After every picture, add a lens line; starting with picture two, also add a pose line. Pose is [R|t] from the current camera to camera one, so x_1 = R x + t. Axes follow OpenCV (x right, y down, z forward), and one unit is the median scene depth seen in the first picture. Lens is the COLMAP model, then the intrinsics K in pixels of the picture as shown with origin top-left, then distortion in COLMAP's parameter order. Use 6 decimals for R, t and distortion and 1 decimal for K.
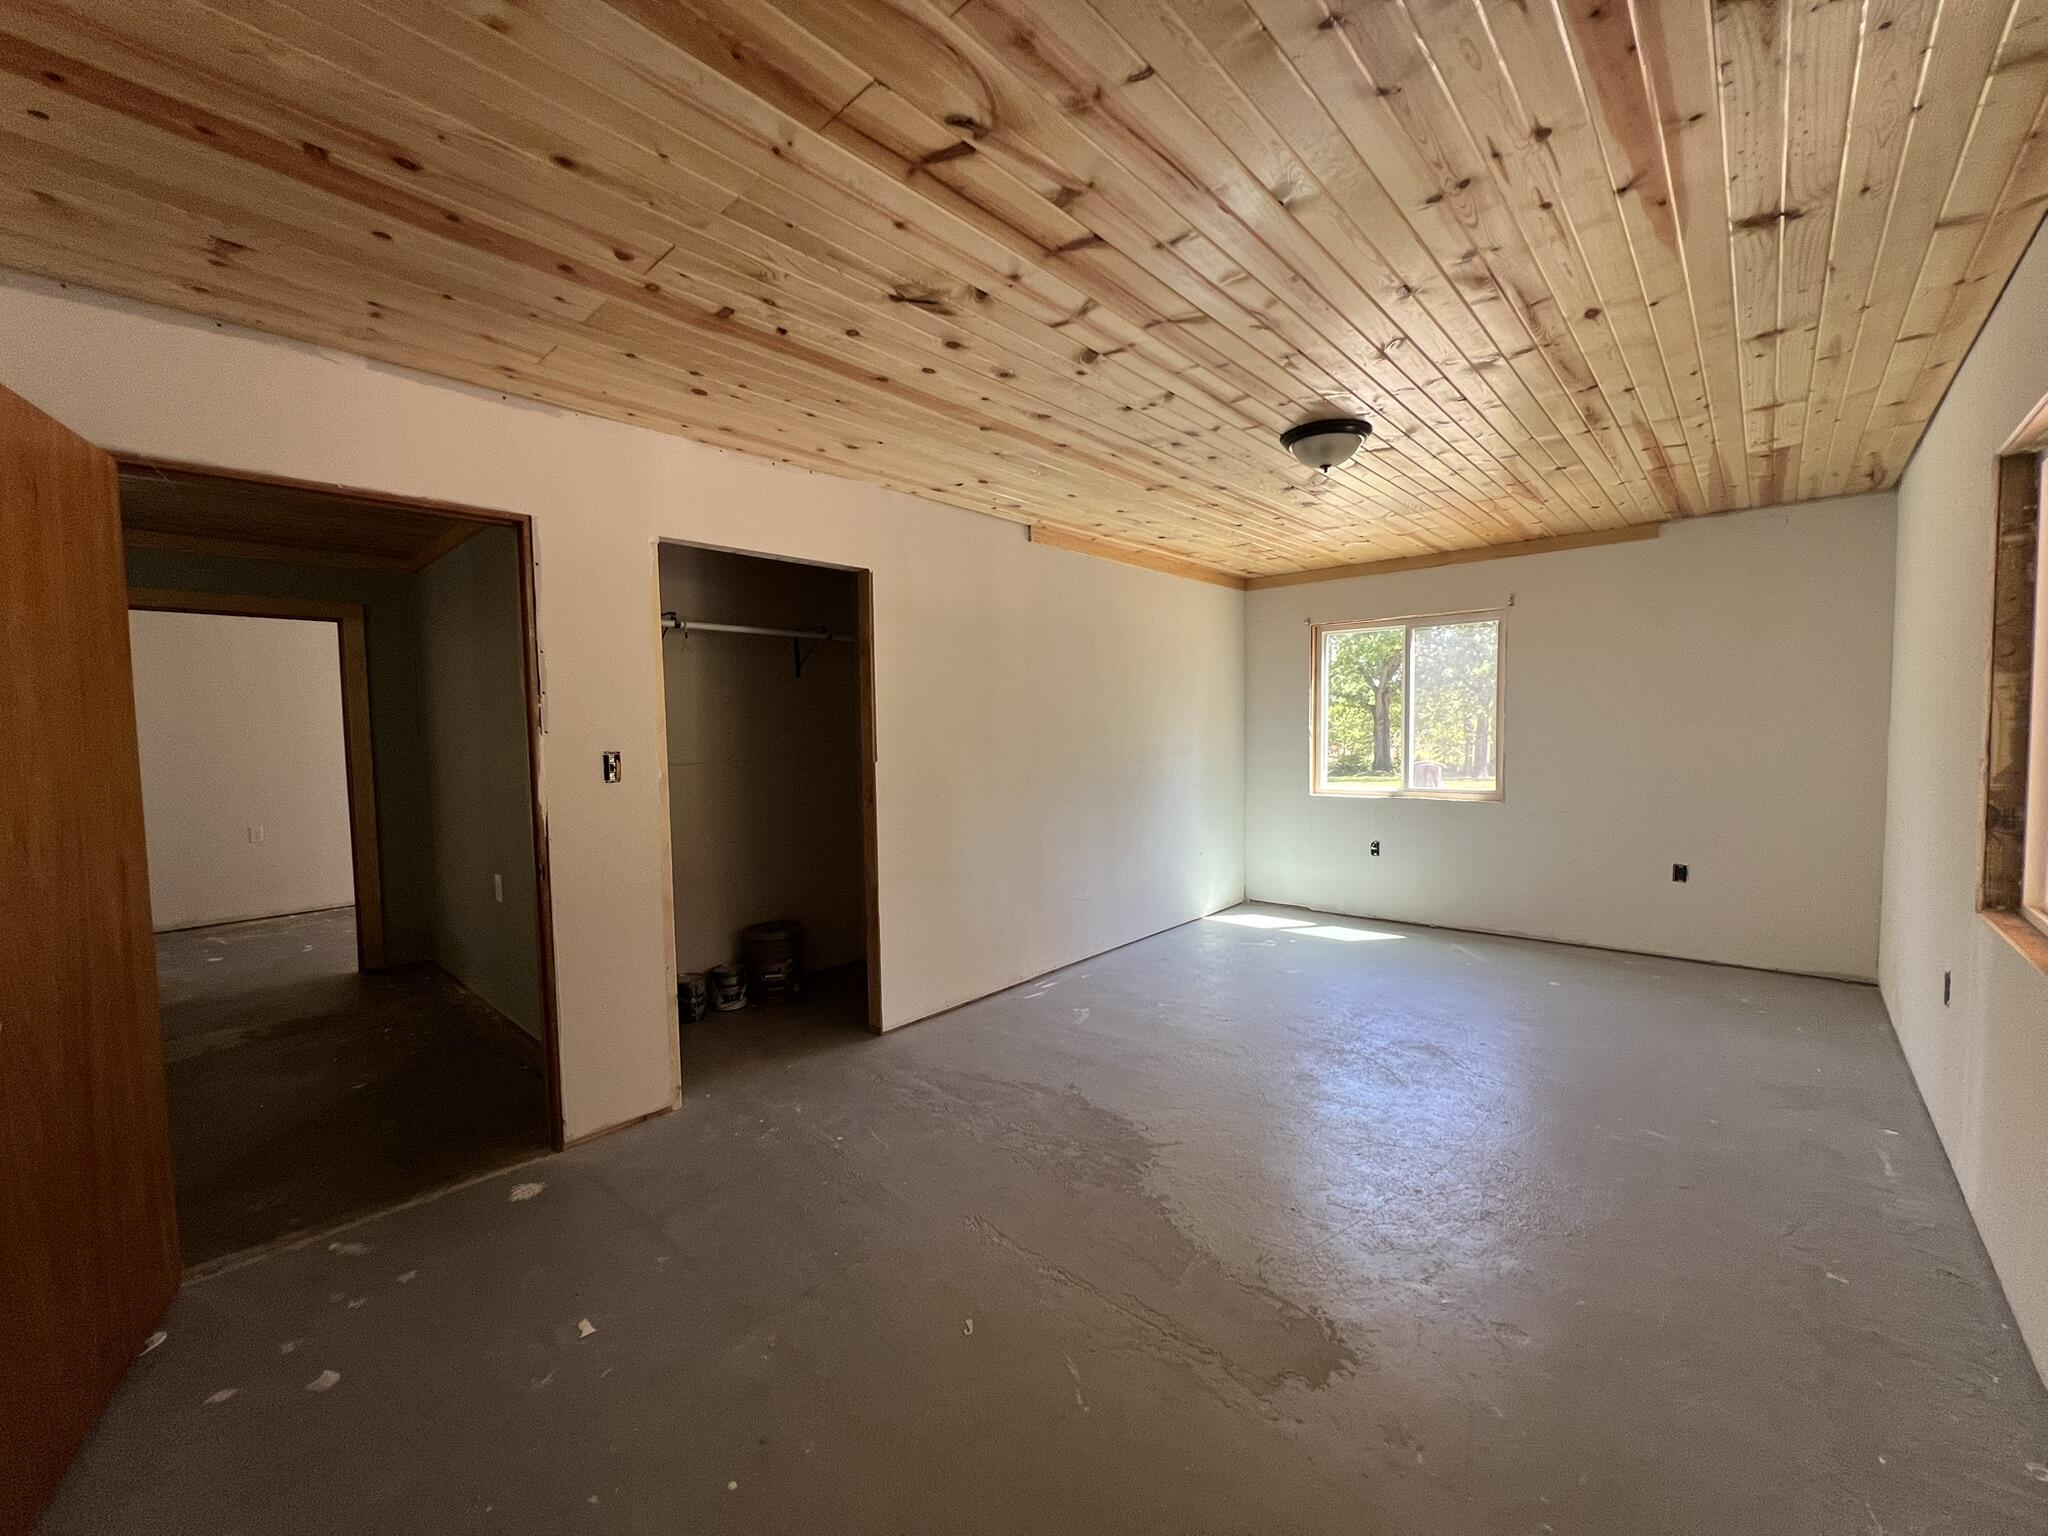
lens RADIAL K [[817.3, 0, 1026.9], [0, 817.3, 765.5], [0, 0, 1]] dist [-0.000420, 0.000680]
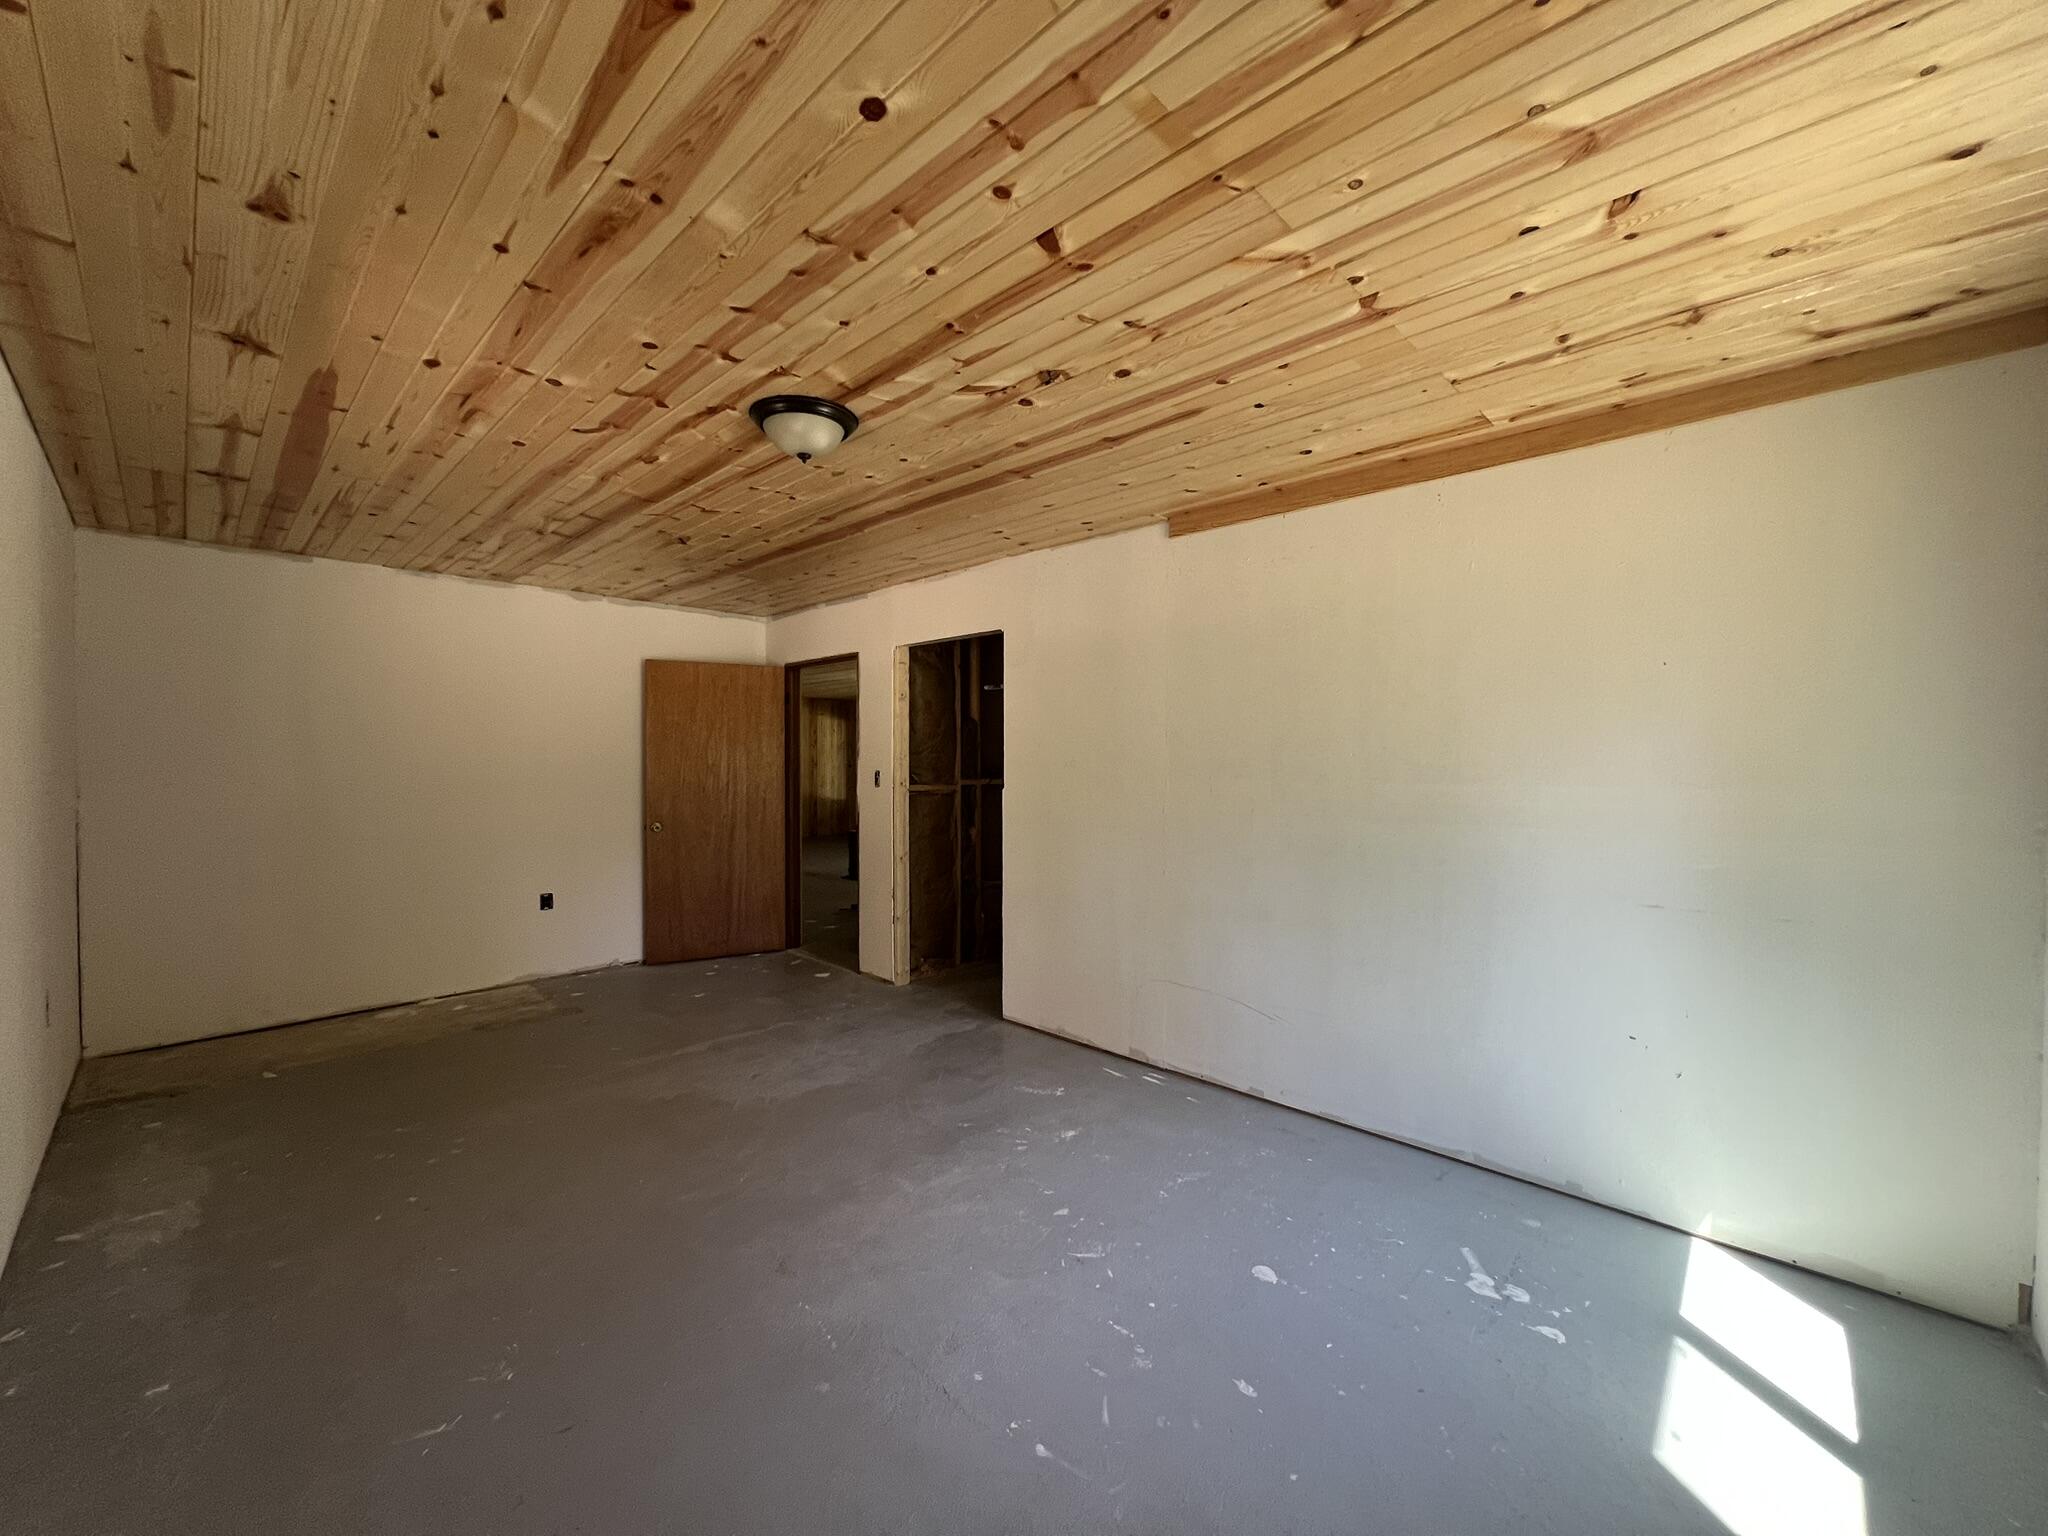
lens RADIAL K [[817.3, 0, 1027.3], [0, 817.3, 767.0], [0, 0, 1]] dist [-0.000420, 0.000680]
pose [[-0.027664, 0.023934, -0.999331, 1.313830], [-0.051090, 0.998373, 0.025325, -0.088532], [0.998311, 0.051757, -0.026396, 1.384566]]
